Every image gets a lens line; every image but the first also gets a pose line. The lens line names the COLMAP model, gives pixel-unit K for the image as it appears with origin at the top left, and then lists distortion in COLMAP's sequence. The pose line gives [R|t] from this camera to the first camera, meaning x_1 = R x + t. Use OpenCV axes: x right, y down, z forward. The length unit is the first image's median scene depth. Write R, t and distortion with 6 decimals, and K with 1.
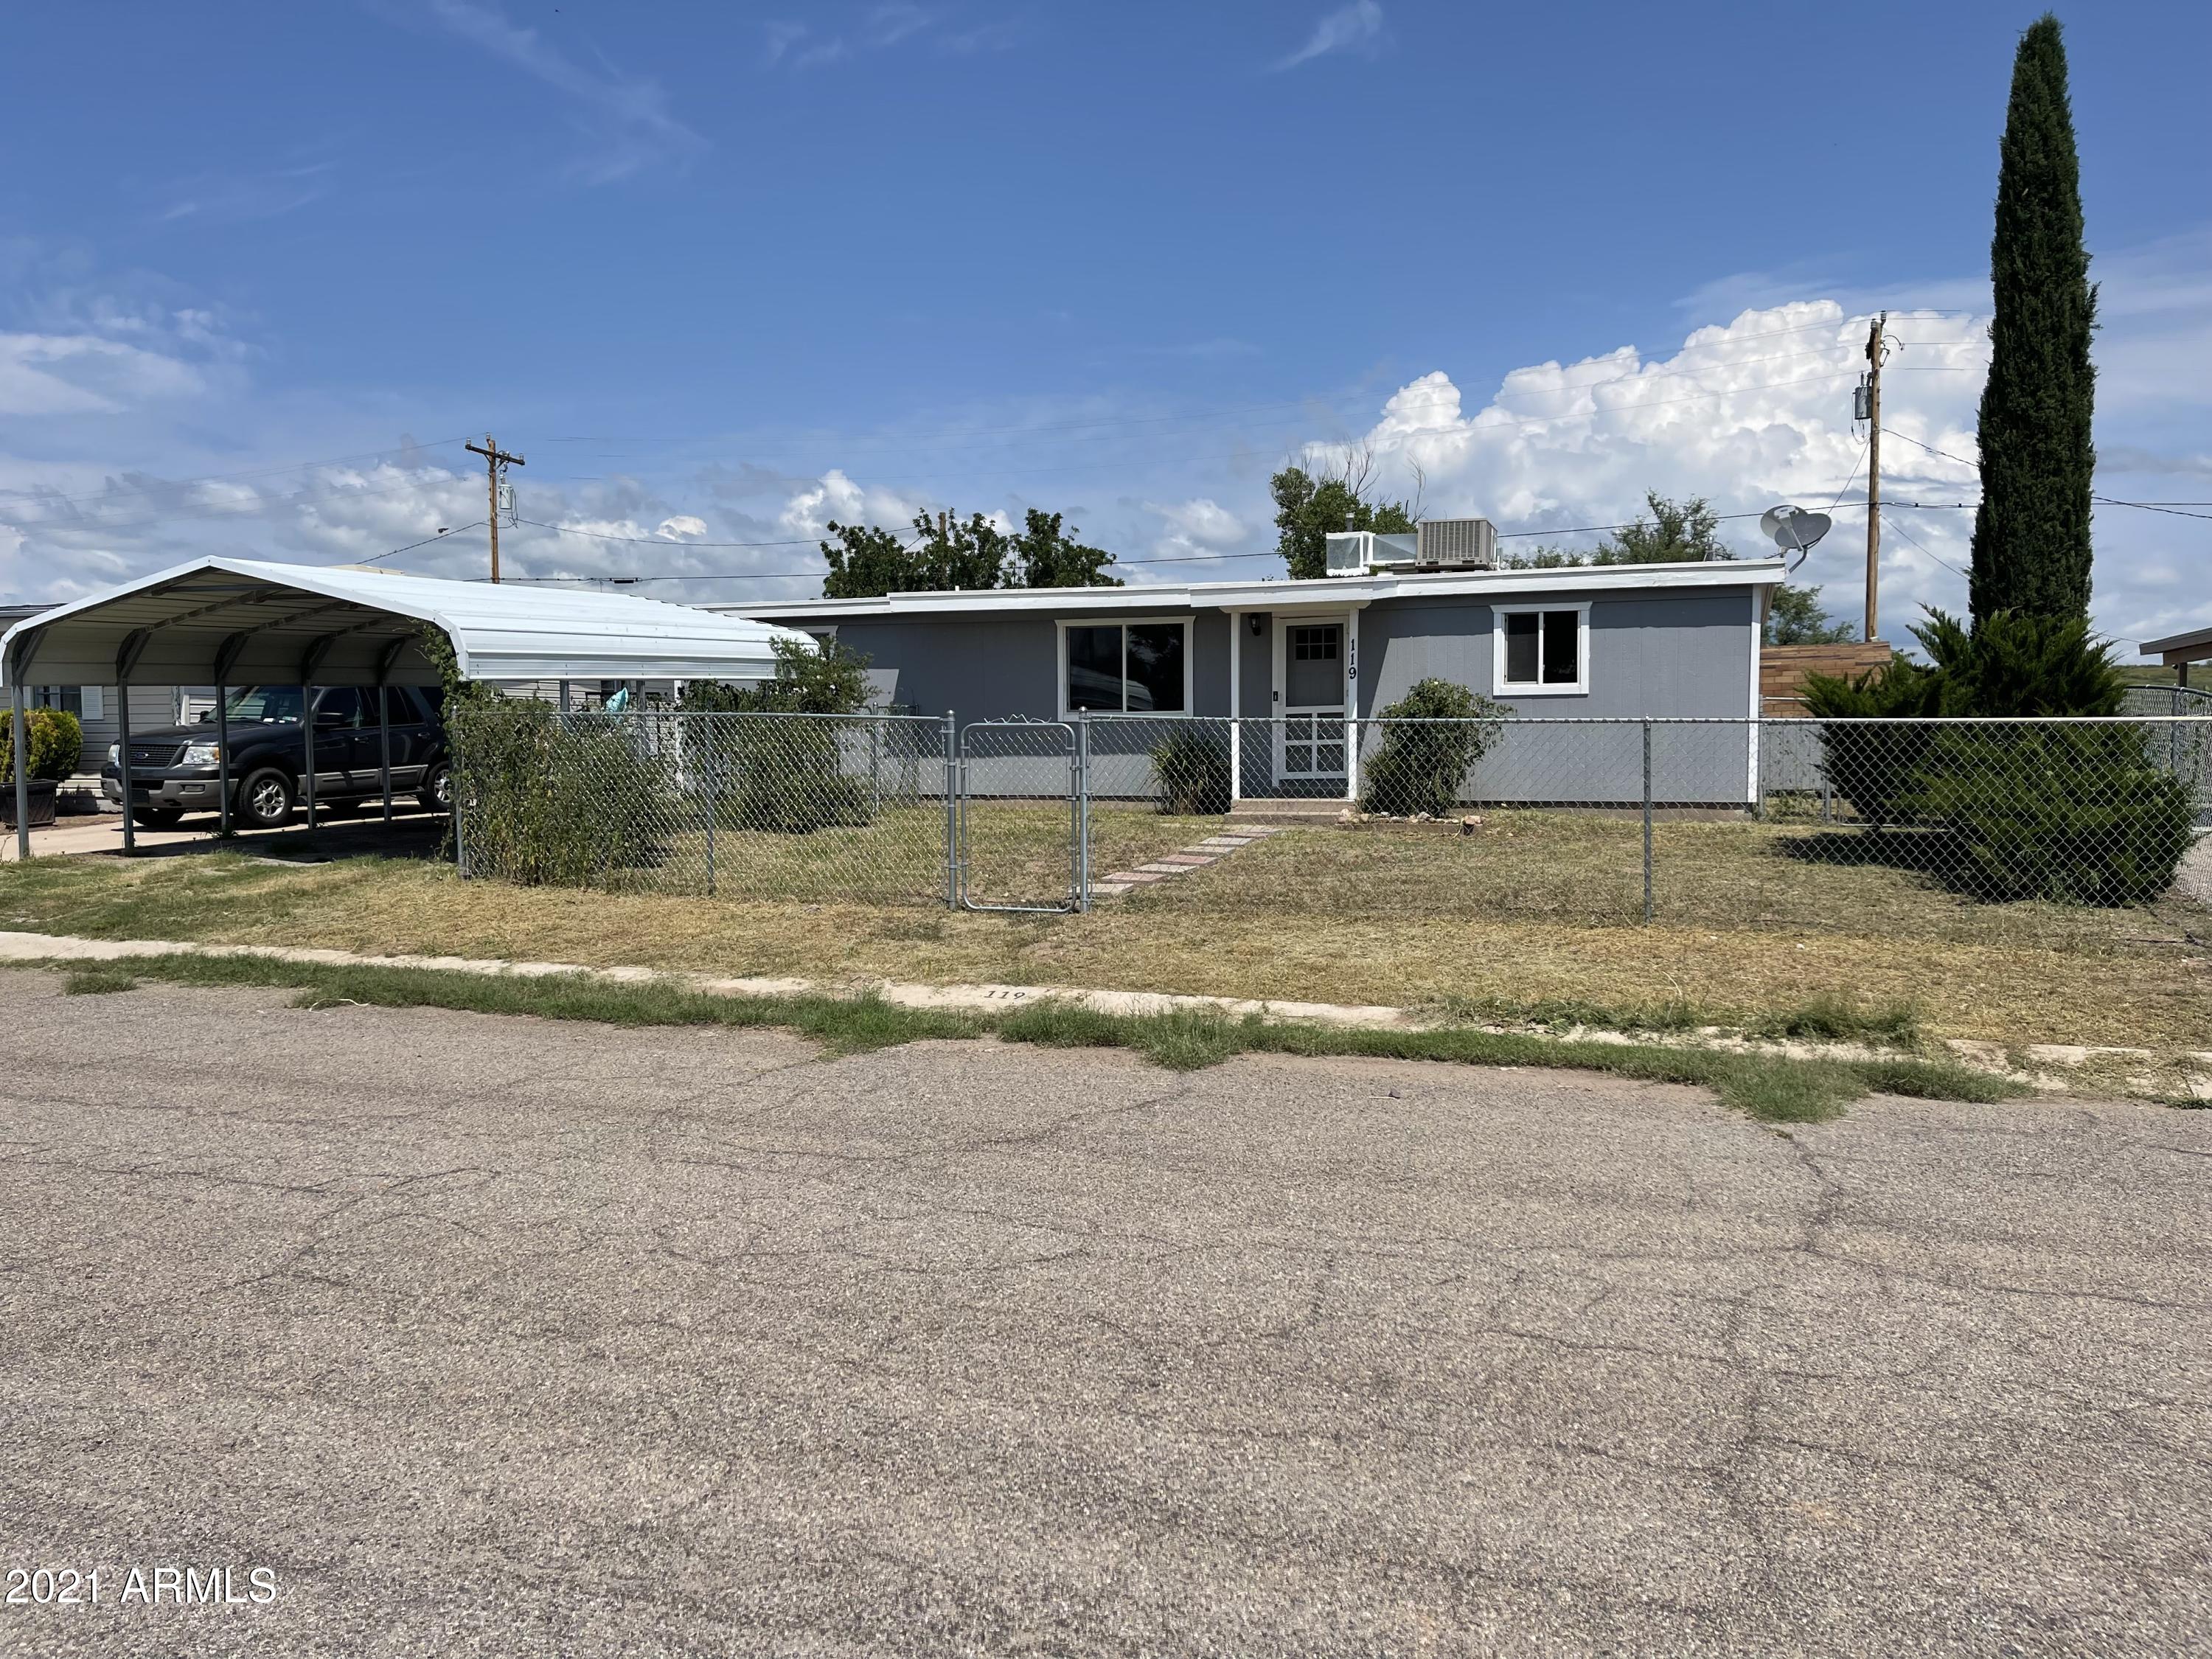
lens RADIAL K [[1665.1, 0, 1102.0], [0, 1665.1, 833.2], [0, 0, 1]] dist [0.070020, -0.093018]
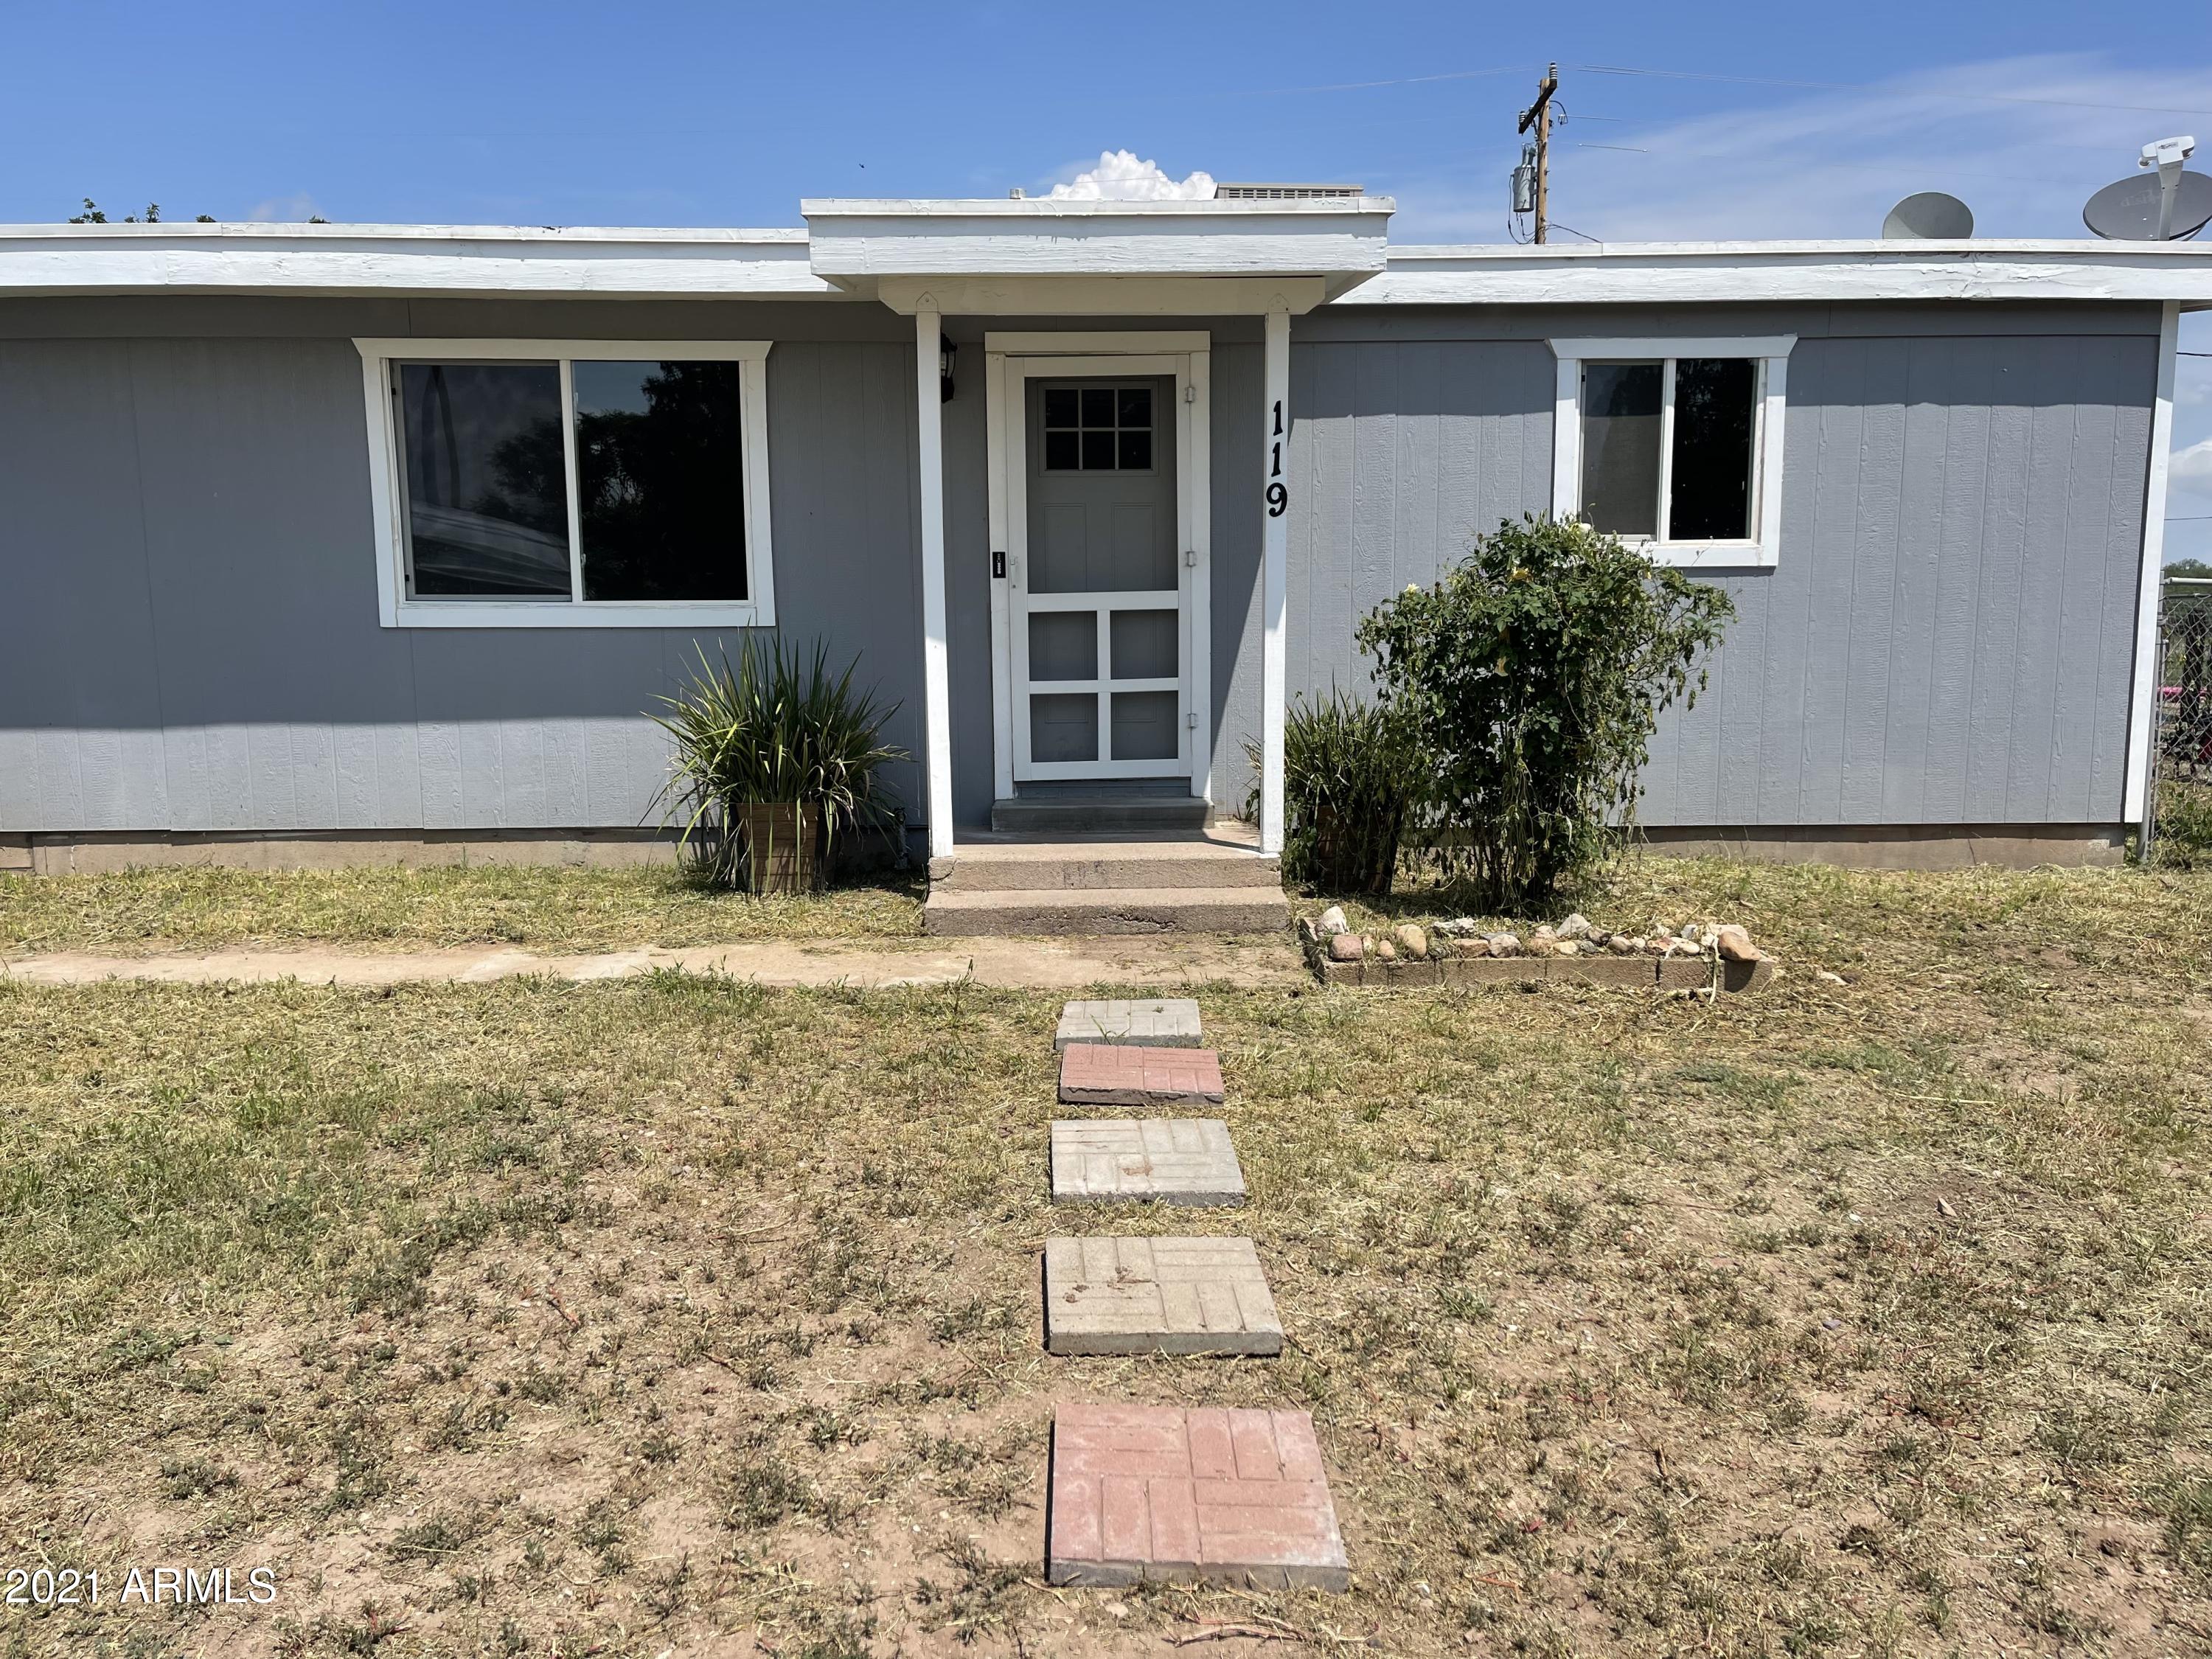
lens RADIAL K [[1665.1, 0, 1122.0], [0, 1665.1, 843.1], [0, 0, 1]] dist [0.070020, -0.093018]
pose [[0.930497, -0.048894, 0.363021, -0.012736], [0.020652, 0.996478, 0.081275, -0.051399], [-0.365716, -0.068129, 0.928229, 0.659360]]
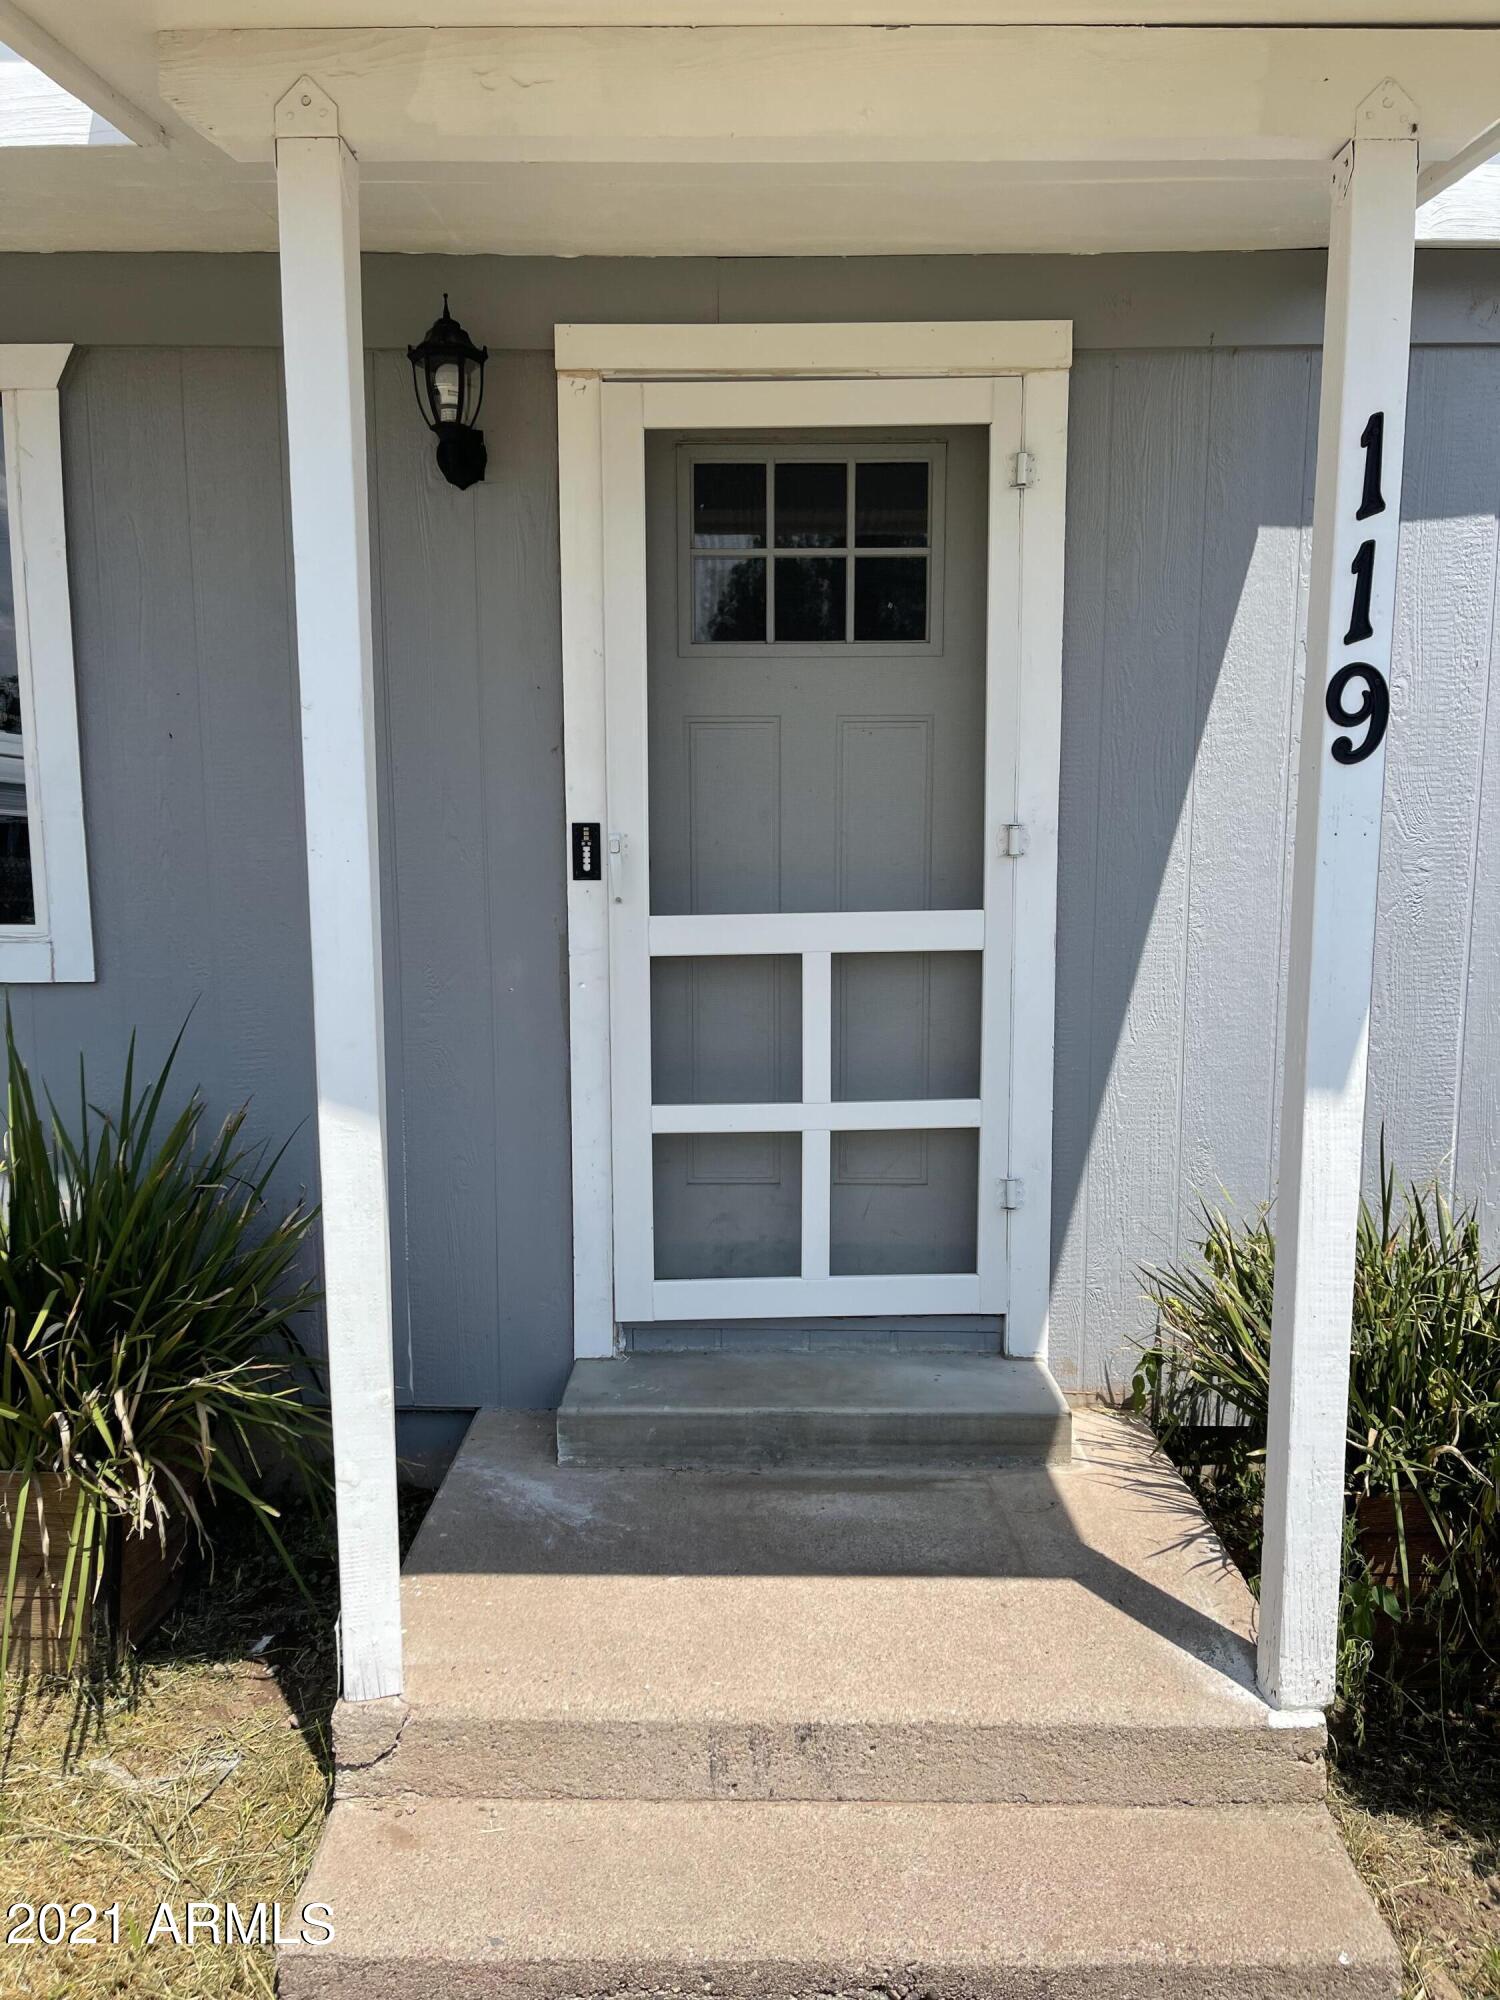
lens RADIAL K [[1505.5, 0, 752.2], [0, 1505.5, 983.7], [0, 0, 1]] dist [0.070020, -0.093018]
pose [[0.943325, -0.034297, 0.330095, 0.071553], [0.013514, 0.997790, 0.065052, -0.082229], [-0.331596, -0.056904, 0.941704, 0.887405]]
